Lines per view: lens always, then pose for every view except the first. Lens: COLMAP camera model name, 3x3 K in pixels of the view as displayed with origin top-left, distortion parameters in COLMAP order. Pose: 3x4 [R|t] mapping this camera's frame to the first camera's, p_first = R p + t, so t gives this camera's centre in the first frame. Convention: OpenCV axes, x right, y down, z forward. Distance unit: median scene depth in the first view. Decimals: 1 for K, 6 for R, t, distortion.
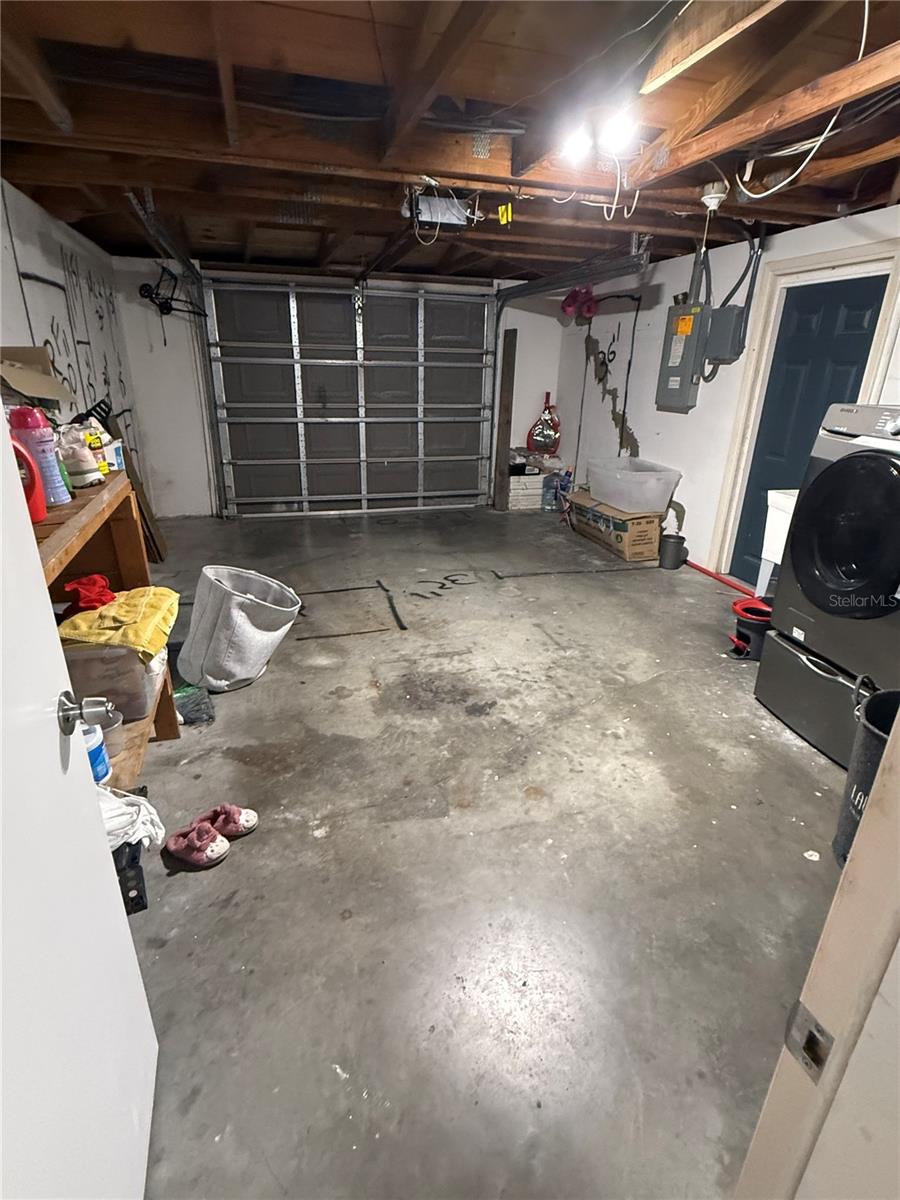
lens RADIAL K [[599.5, 0, 447.6], [0, 599.5, 600.5], [0, 0, 1]] dist [-0.004388, -0.000467]
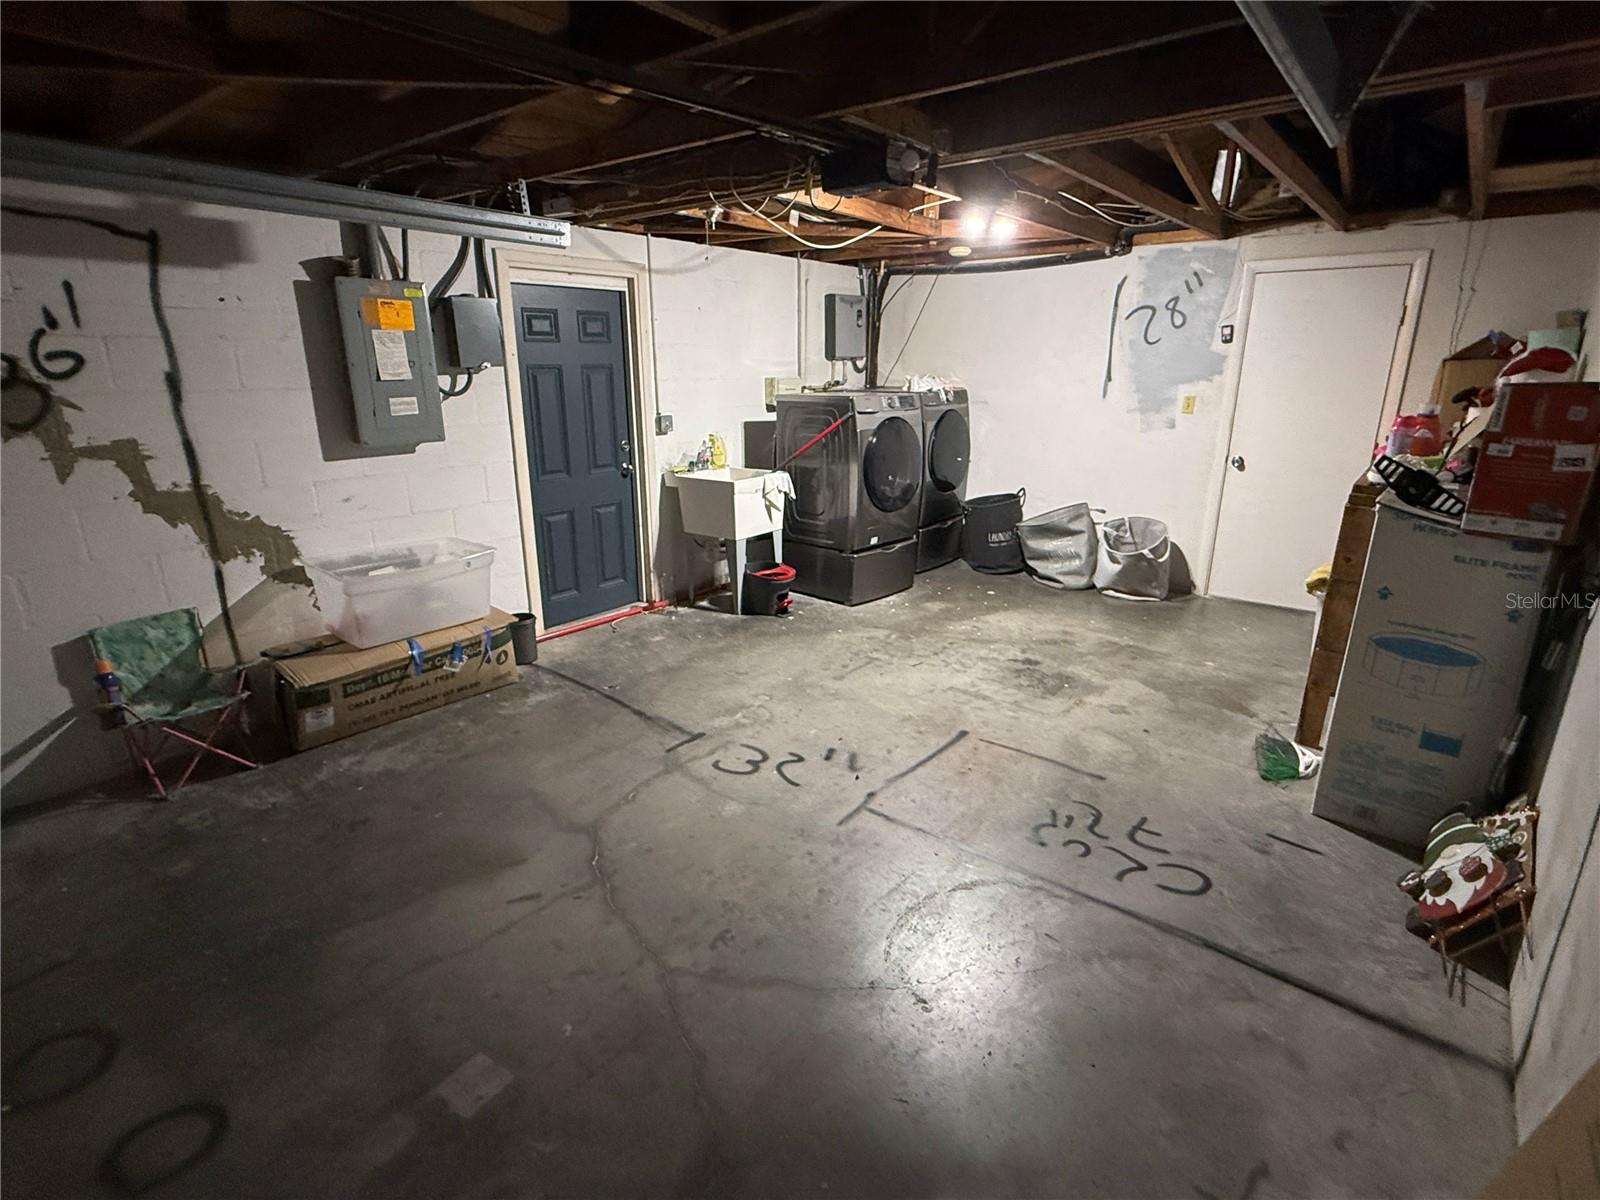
lens RADIAL K [[799.3, 0, 799.6], [0, 799.3, 597.8], [0, 0, 1]] dist [-0.004388, -0.000467]
pose [[-0.564870, -0.255730, 0.784553, -0.606417], [0.294184, 0.825884, 0.481012, -0.549427], [-0.770959, 0.502512, -0.391285, 1.281138]]
